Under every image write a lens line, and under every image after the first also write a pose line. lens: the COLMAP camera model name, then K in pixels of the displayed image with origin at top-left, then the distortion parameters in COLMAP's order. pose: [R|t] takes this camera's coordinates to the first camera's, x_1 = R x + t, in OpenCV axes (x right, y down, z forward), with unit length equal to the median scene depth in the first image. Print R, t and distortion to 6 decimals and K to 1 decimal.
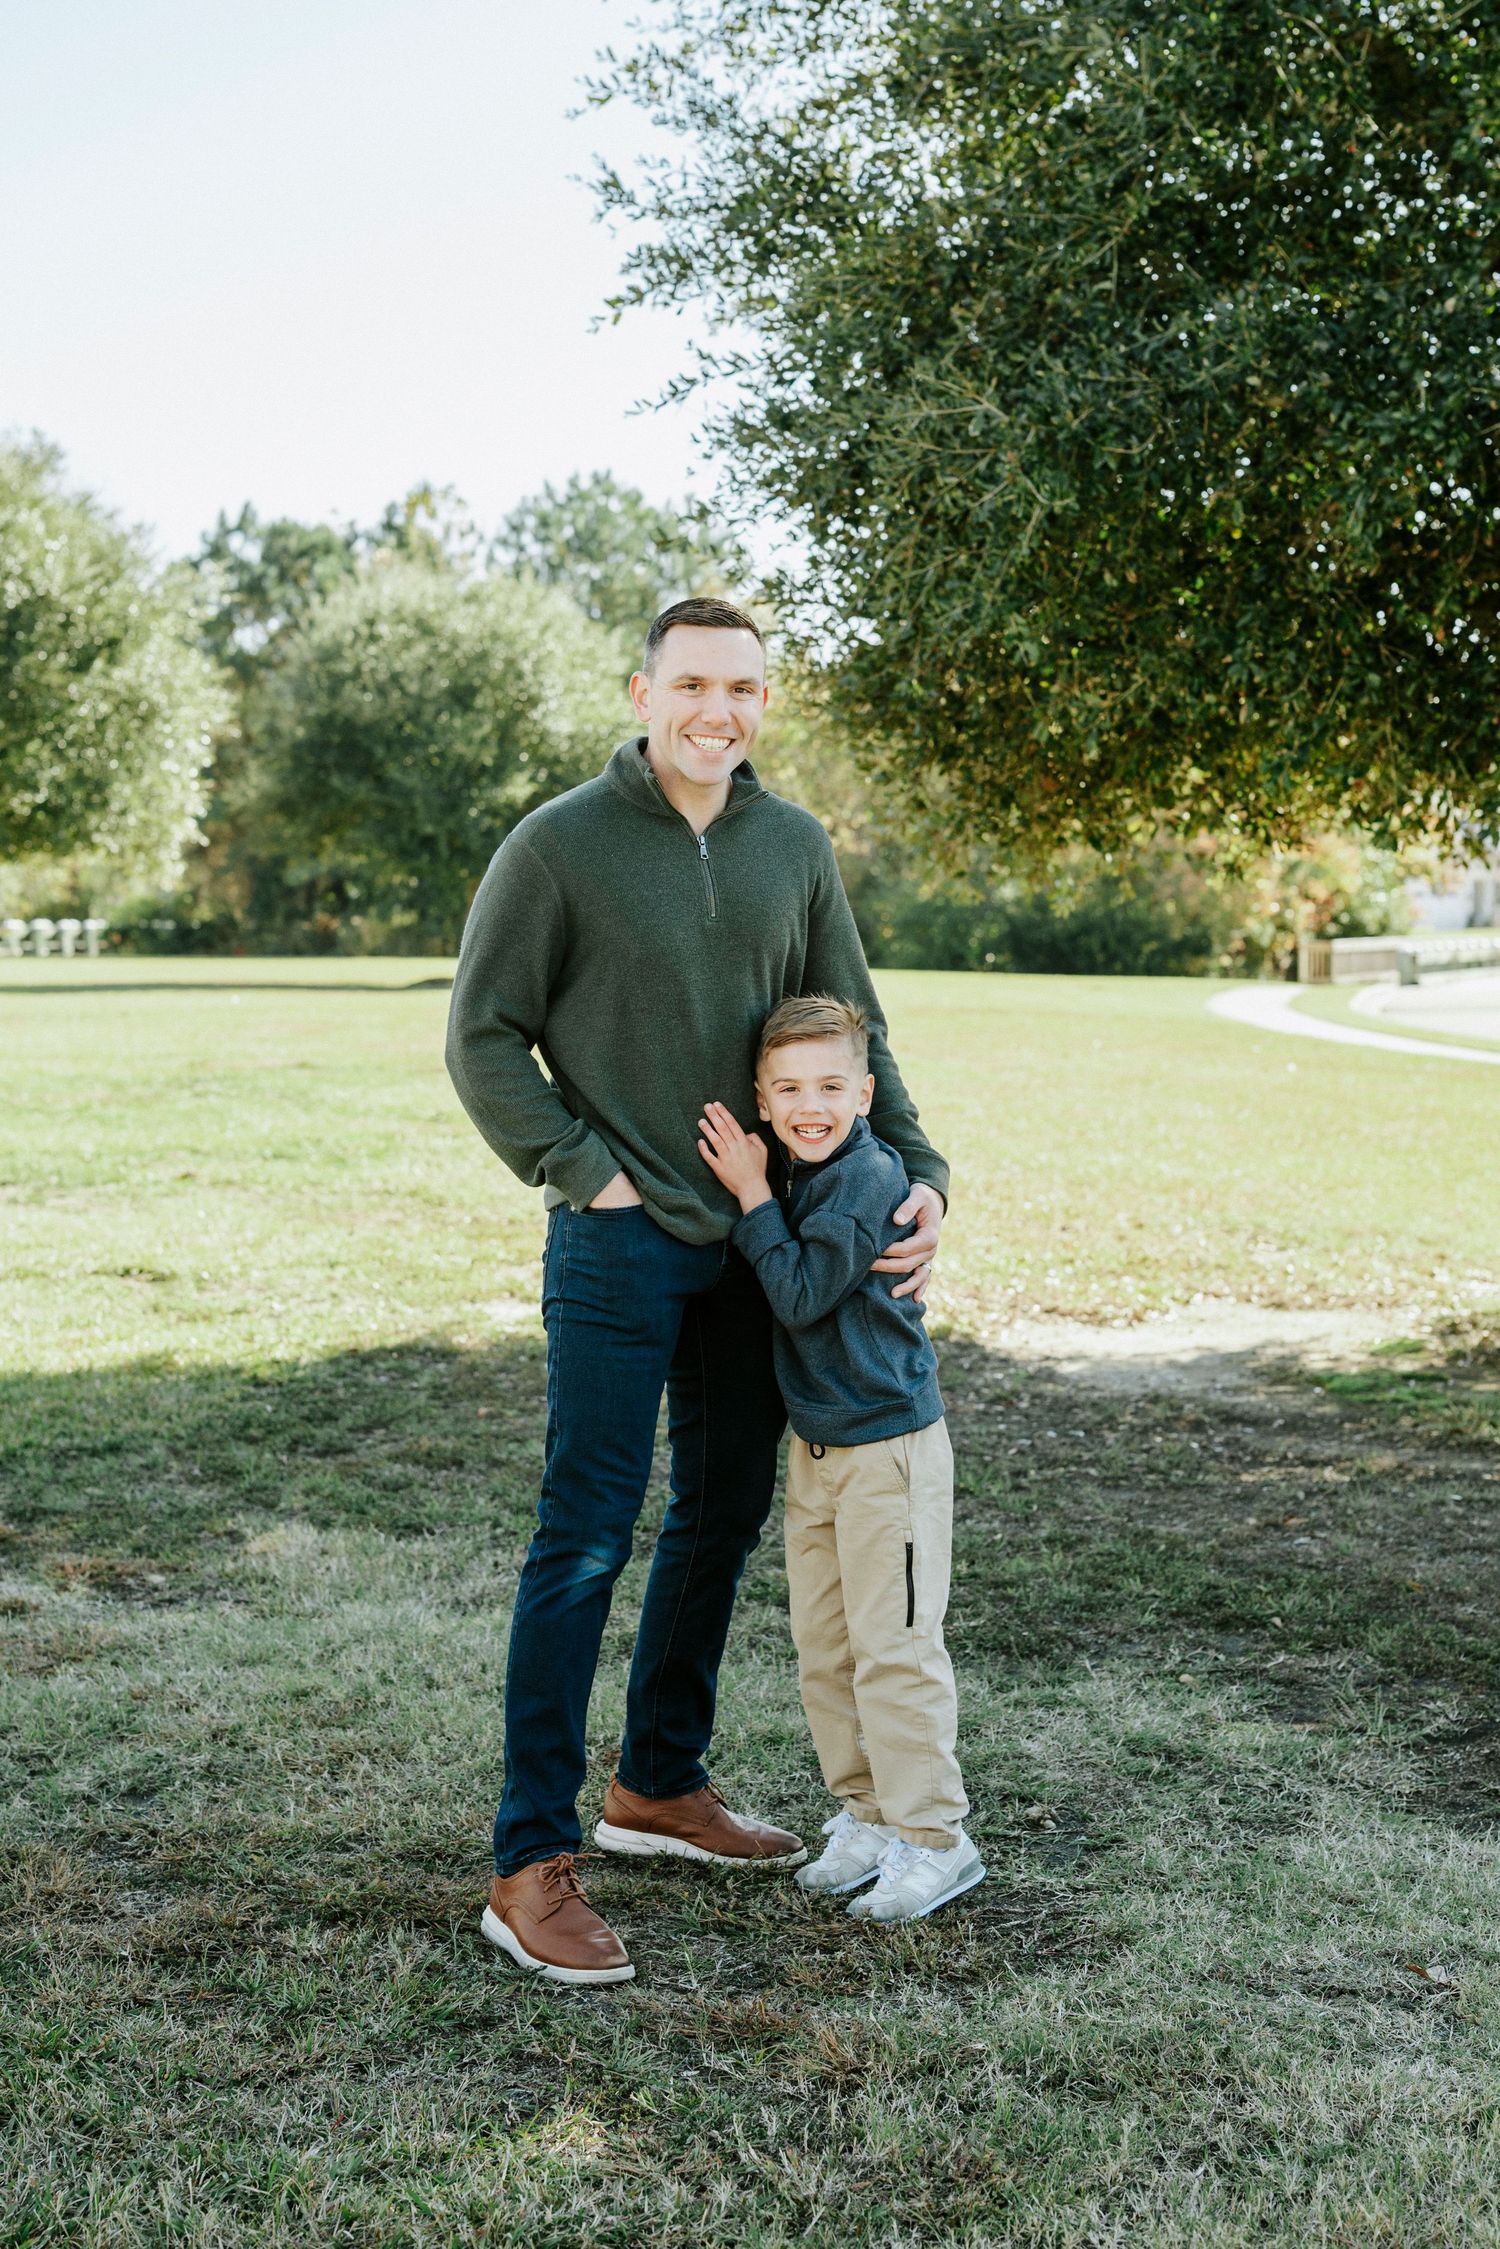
lens RADIAL K [[3641.2, 0, 679.7], [0, 3641.2, 1118.9], [0, 0, 1]] dist [0.004776, -0.057529]
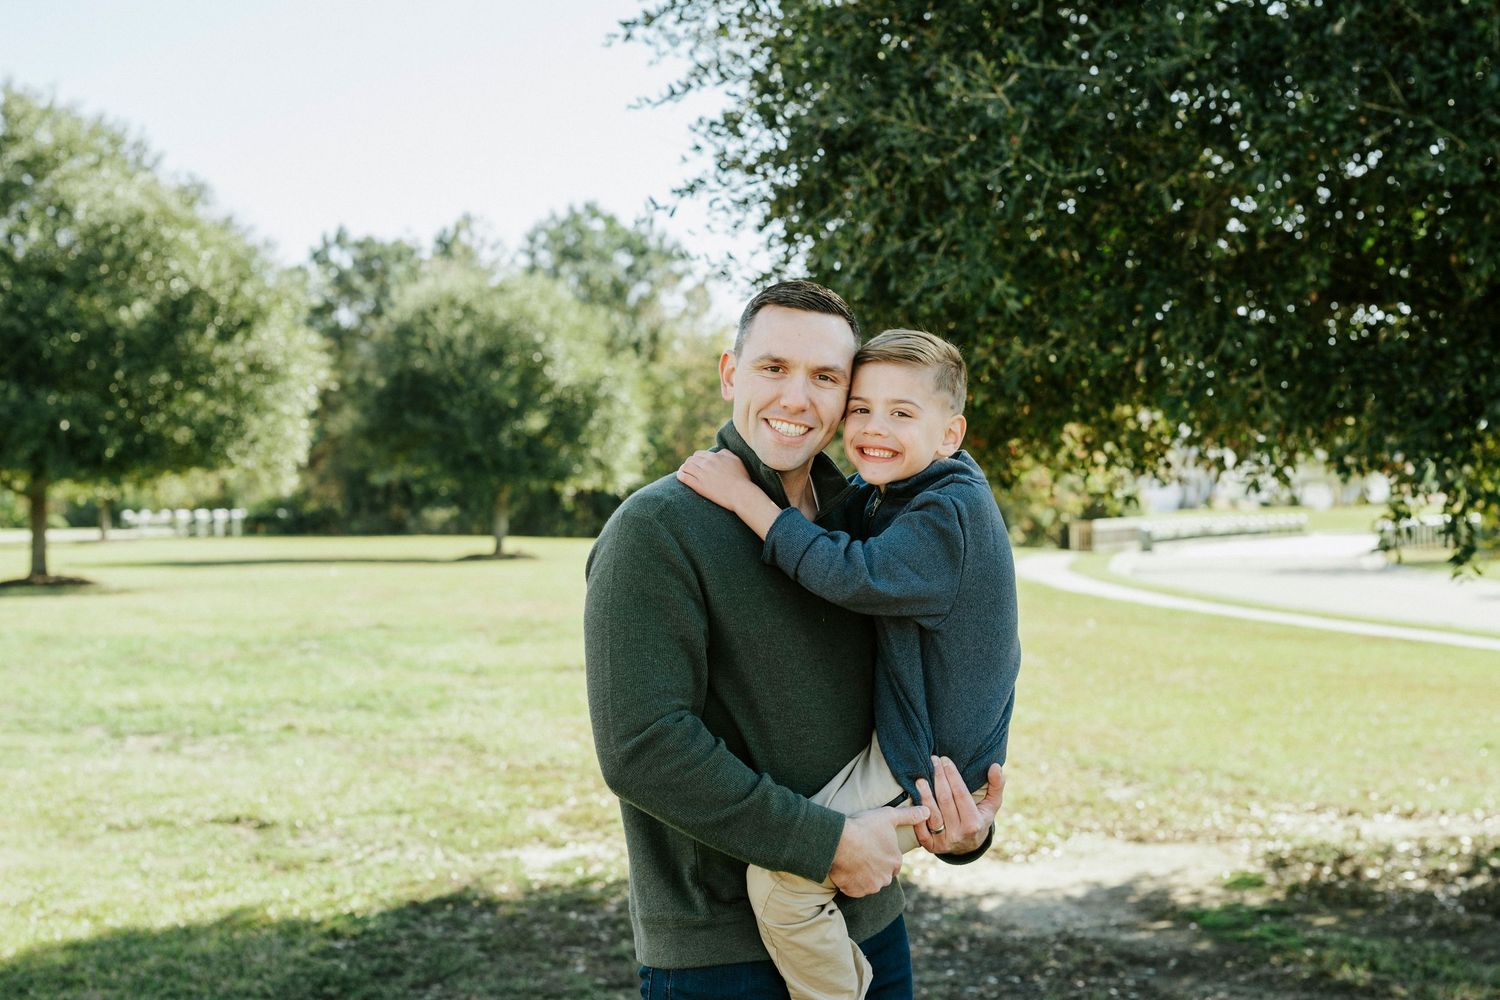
lens RADIAL K [[2462.7, 0, 724.4], [0, 2462.7, 435.7], [0, 0, 1]] dist [-0.015308, -0.006183]
pose [[0.999380, -0.004922, 0.034876, -0.013346], [0.007765, 0.996613, -0.081865, -0.025048], [-0.034355, 0.082085, 0.996033, 0.155294]]
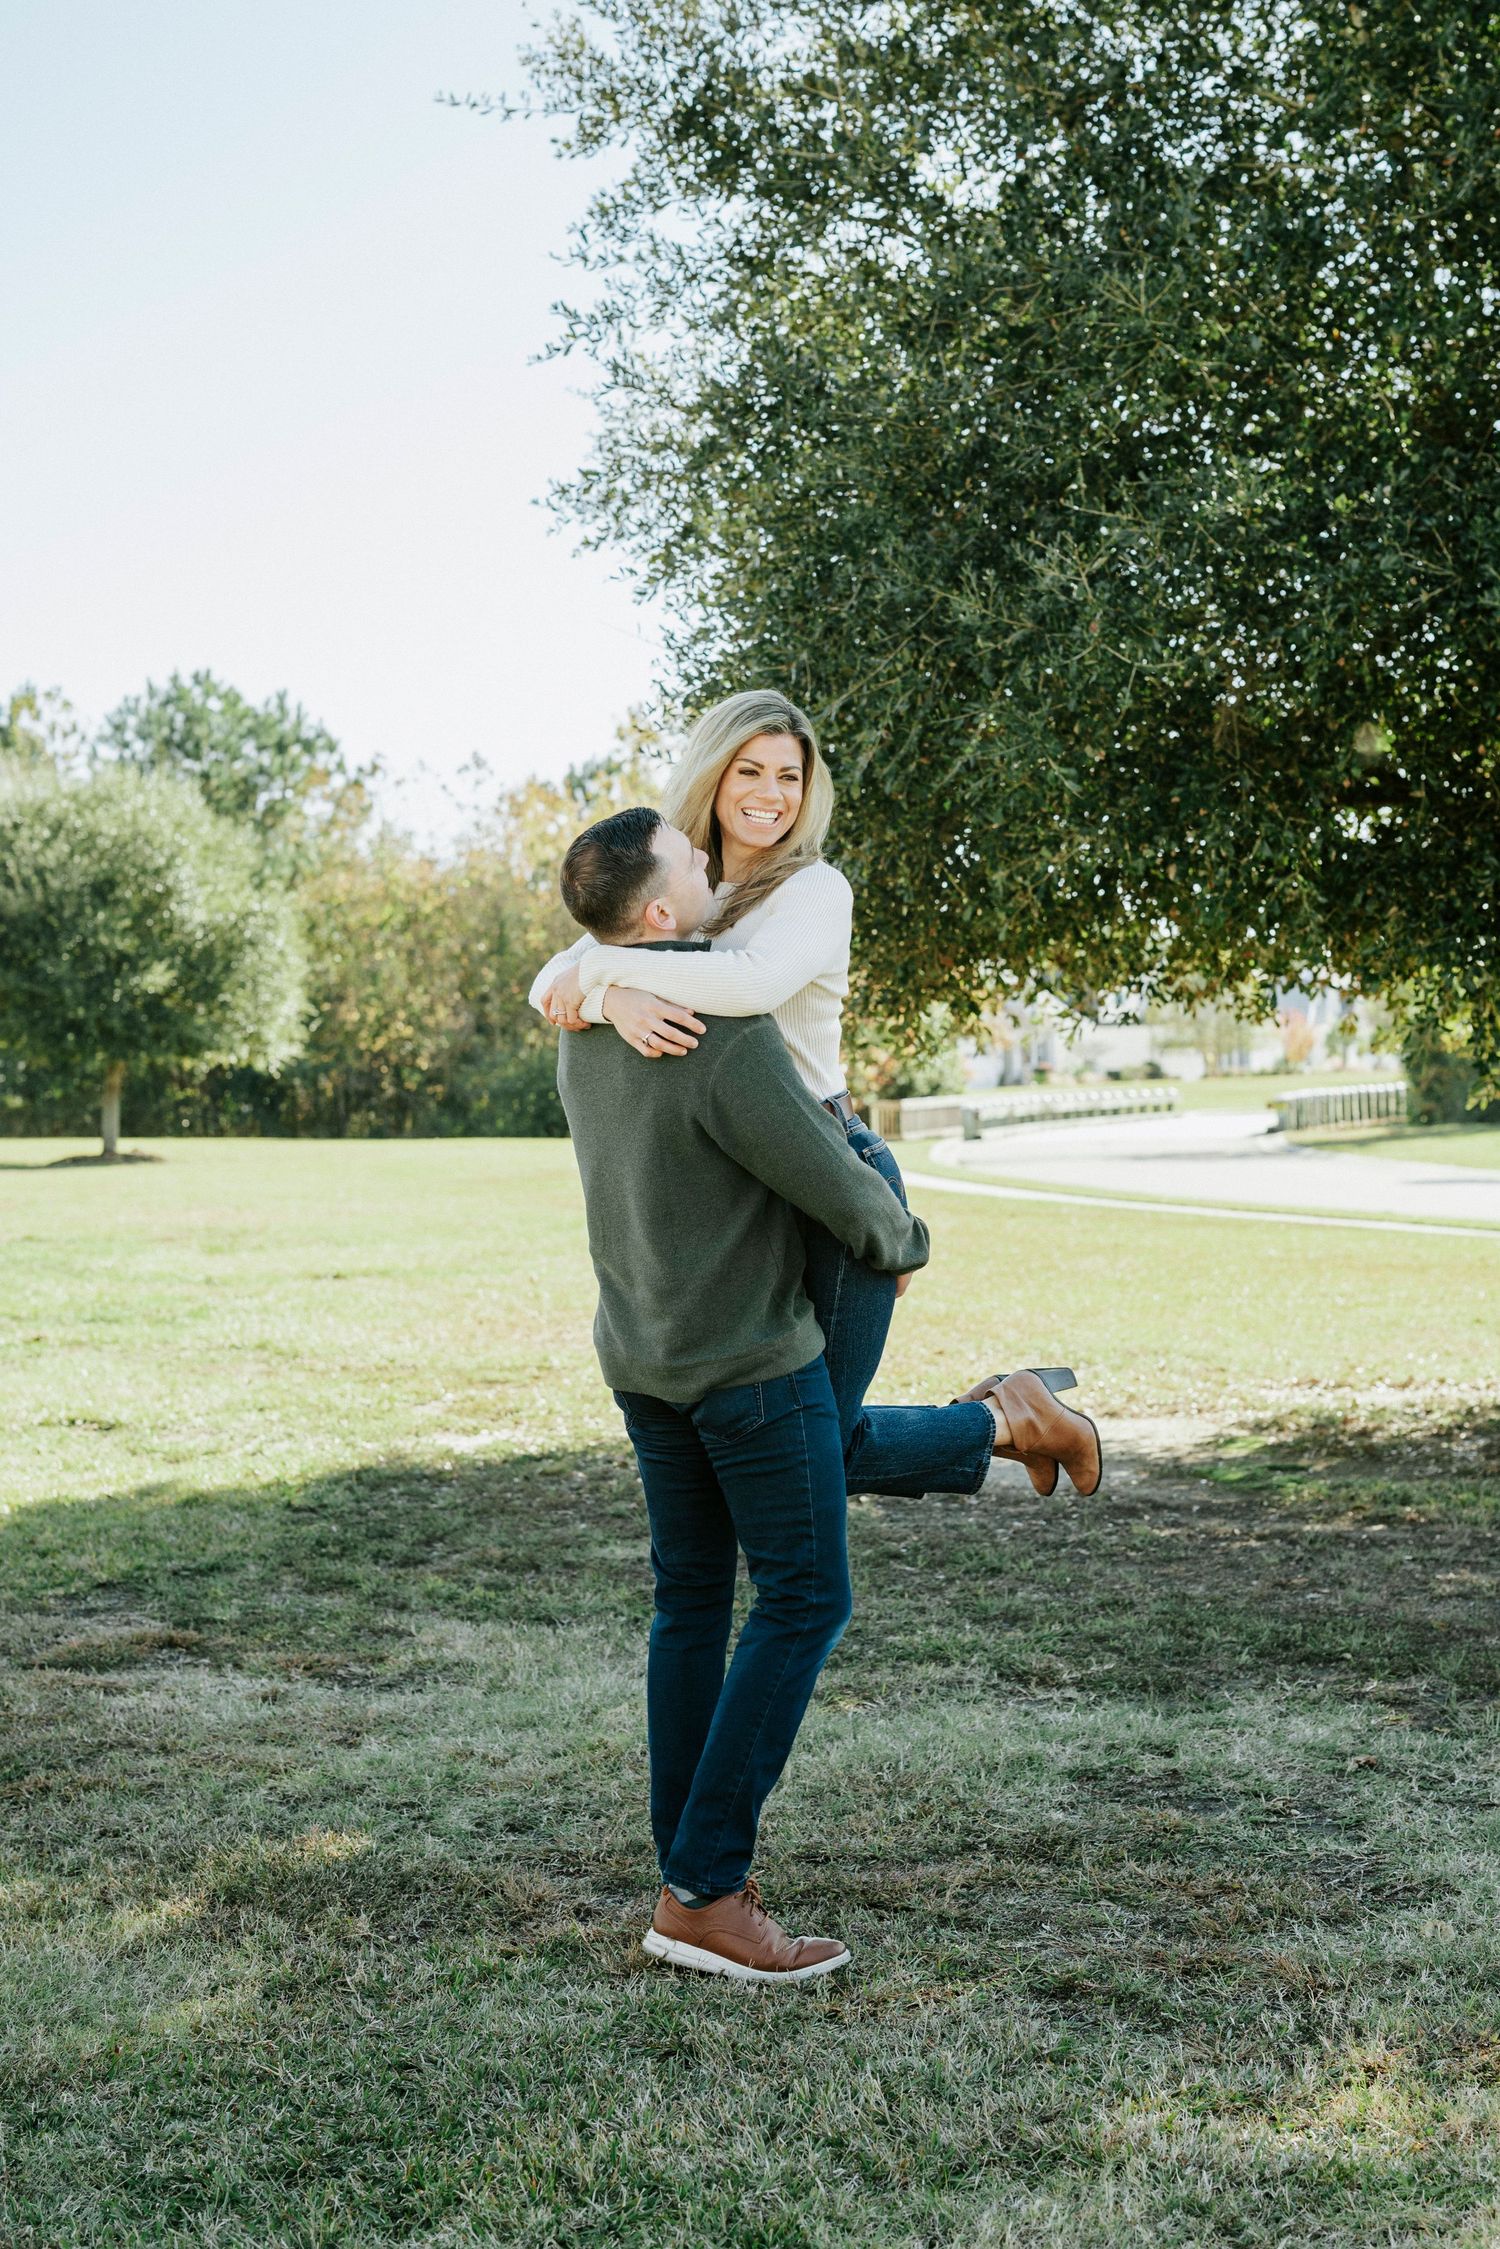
lens RADIAL K [[3466.4, 0, 660.7], [0, 3466.4, 1149.6], [0, 0, 1]] dist [0.011172, -0.016204]
pose [[0.991829, -0.026012, 0.124893, -0.129884], [0.030734, 0.998878, -0.036031, 0.003837], [-0.123816, 0.039575, 0.991516, -0.070868]]
